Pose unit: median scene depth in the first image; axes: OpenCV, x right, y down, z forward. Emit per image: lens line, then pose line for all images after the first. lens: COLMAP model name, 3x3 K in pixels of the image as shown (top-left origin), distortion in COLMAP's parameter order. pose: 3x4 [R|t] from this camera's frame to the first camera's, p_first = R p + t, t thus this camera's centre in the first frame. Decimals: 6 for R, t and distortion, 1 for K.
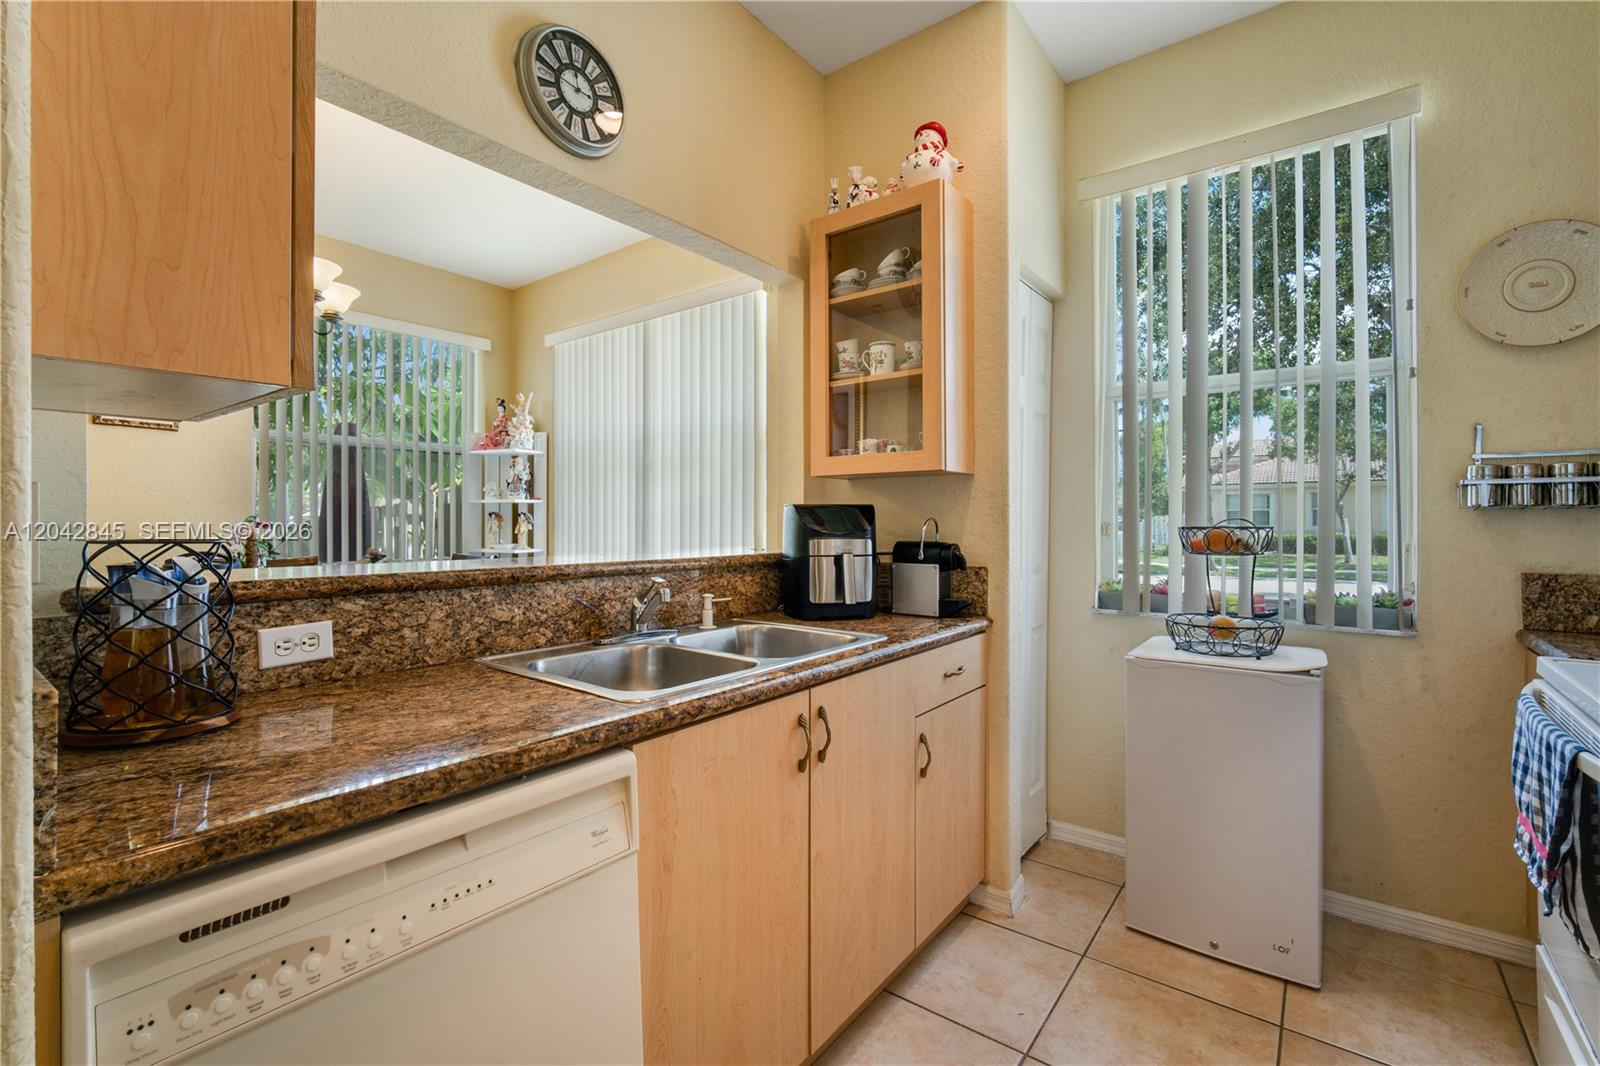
lens RADIAL K [[695.7, 0, 795.4], [0, 695.7, 519.9], [0, 0, 1]] dist [-0.015157, 0.003838]
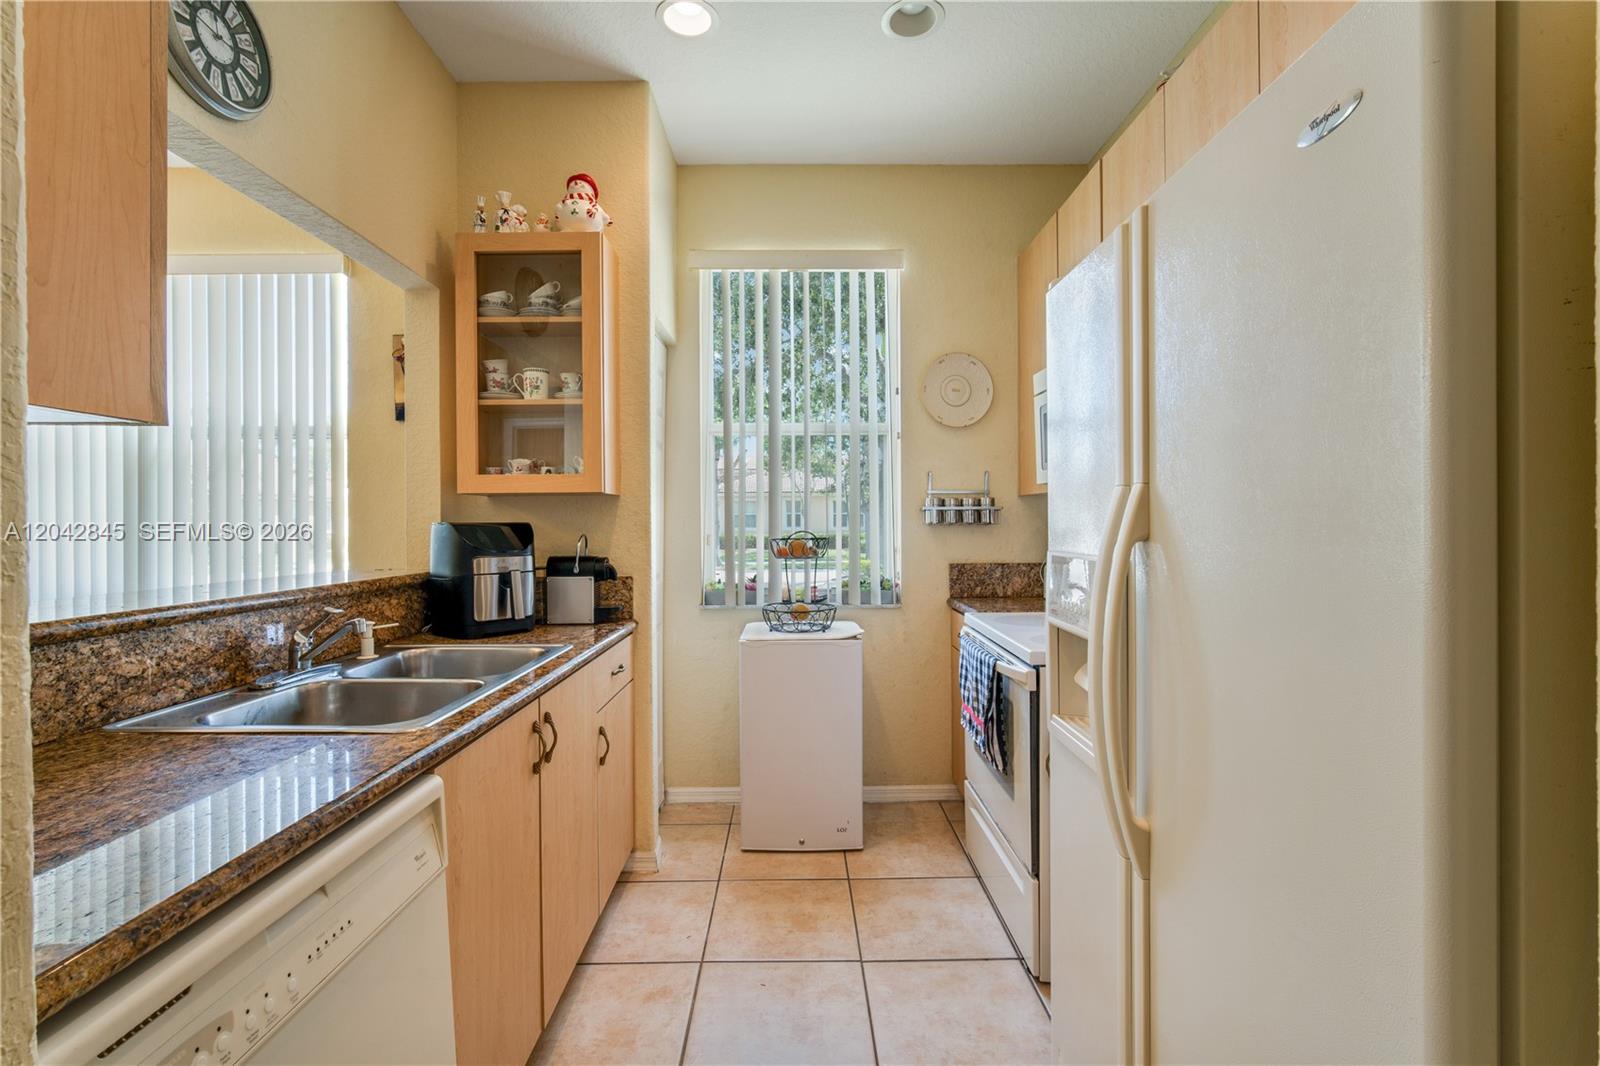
lens RADIAL K [[695.7, 0, 797.1], [0, 695.7, 526.9], [0, 0, 1]] dist [-0.015157, 0.003838]
pose [[0.786782, -0.008600, 0.617171, -0.265381], [0.005017, 0.999959, 0.007538, -0.026093], [-0.617211, -0.002834, 0.786793, -0.089878]]
